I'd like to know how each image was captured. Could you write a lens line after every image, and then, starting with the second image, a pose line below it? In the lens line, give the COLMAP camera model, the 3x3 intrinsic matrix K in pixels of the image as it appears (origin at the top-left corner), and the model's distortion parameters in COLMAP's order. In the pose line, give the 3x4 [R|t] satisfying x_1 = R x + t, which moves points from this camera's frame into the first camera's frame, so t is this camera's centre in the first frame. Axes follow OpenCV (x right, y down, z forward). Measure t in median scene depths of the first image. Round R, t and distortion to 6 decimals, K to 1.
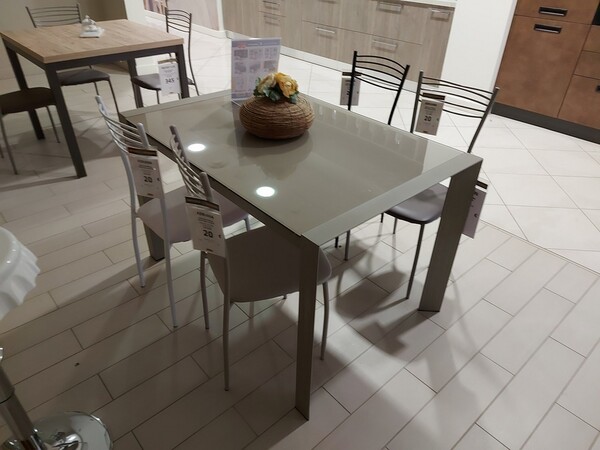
lens RADIAL K [[428.8, 0, 295.8], [0, 428.8, 223.7], [0, 0, 1]] dist [0.055692, -0.033023]
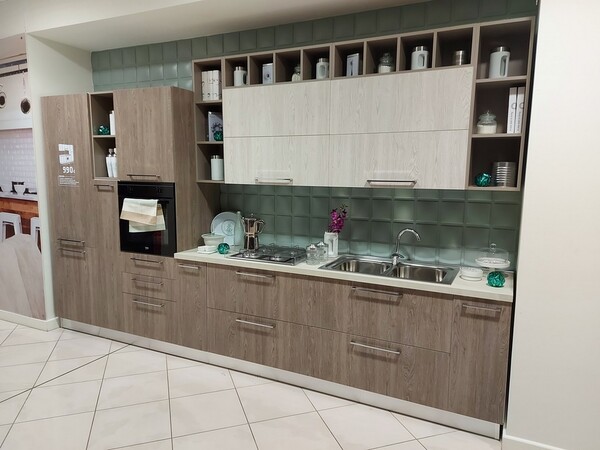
lens RADIAL K [[428.8, 0, 301.5], [0, 428.8, 223.0], [0, 0, 1]] dist [0.055692, -0.033023]
pose [[0.922138, -0.062282, 0.381814, -0.094624], [0.223333, 0.891589, -0.393945, -0.324620], [-0.315885, 0.448543, 0.836078, 0.414979]]
